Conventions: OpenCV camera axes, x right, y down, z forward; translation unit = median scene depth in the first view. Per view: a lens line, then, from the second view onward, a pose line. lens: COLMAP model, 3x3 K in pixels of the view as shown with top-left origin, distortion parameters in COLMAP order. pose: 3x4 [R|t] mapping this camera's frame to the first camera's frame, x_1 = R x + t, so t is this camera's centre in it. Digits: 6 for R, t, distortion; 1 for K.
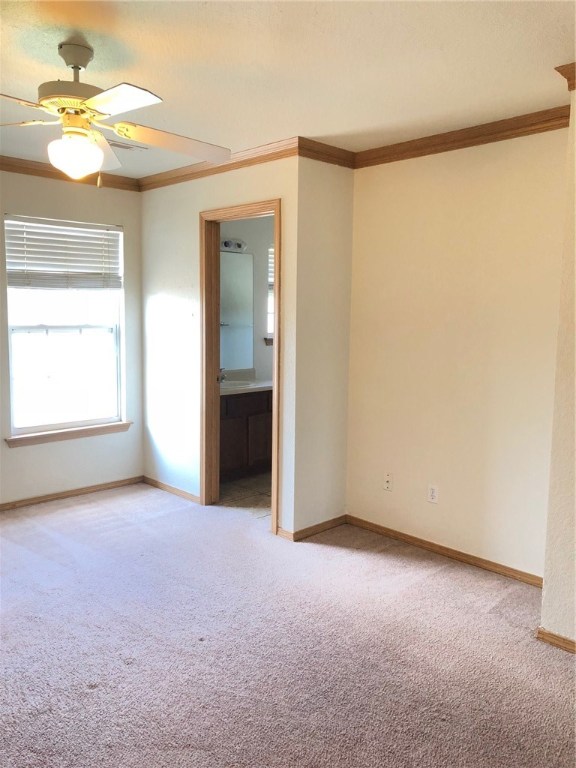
lens RADIAL K [[629.8, 0, 288.0], [0, 629.8, 384.0], [0, 0, 1]] dist [0.072362, -0.101269]
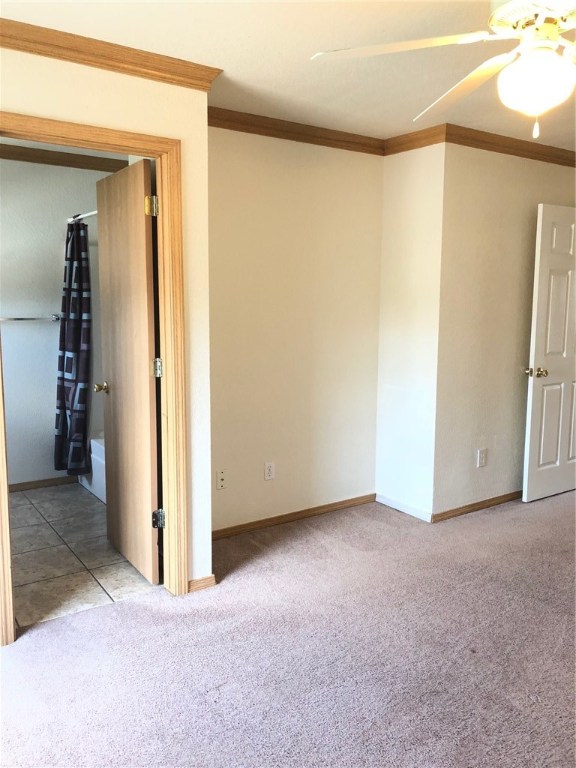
lens RADIAL K [[629.8, 0, 288.0], [0, 629.8, 384.0], [0, 0, 1]] dist [0.072362, -0.101269]
pose [[0.159976, -0.153646, 0.975090, -0.821795], [0.112329, 0.984229, 0.136657, -0.114793], [-0.980709, 0.087669, 0.174712, 0.853315]]
